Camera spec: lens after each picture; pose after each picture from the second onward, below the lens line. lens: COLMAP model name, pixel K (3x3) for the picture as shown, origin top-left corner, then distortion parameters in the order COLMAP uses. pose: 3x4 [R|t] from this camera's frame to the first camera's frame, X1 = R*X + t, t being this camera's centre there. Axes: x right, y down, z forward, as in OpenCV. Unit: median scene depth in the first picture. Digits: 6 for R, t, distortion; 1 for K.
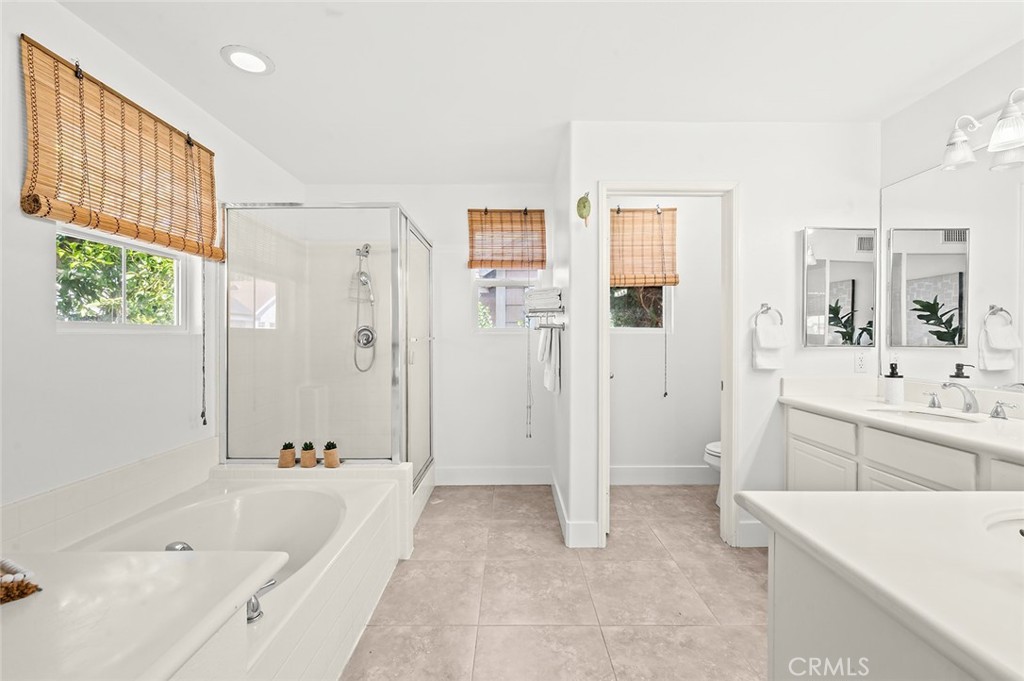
lens RADIAL K [[426.4, 0, 529.2], [0, 426.4, 337.8], [0, 0, 1]] dist [-0.002378, -0.000374]
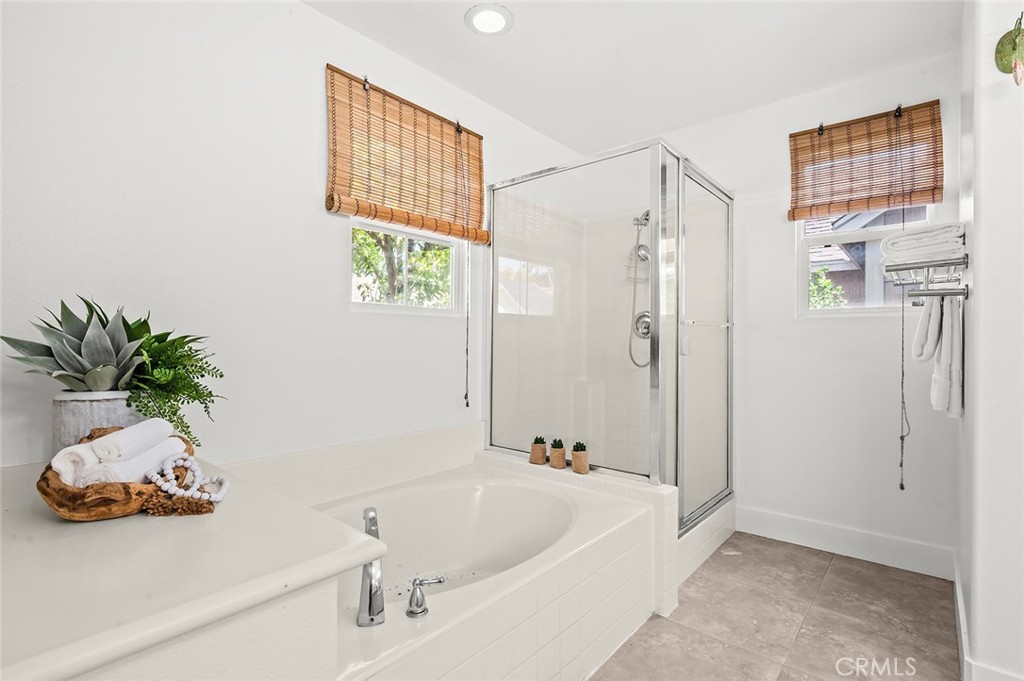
lens RADIAL K [[501.0, 0, 512.0], [0, 501.0, 340.5], [0, 0, 1]] dist [0.002955, 0.000075]
pose [[0.742778, -0.000917, -0.669537, 0.094113], [-0.003741, 0.999978, -0.005520, 0.048662], [0.669527, 0.006605, 0.742758, 0.174136]]
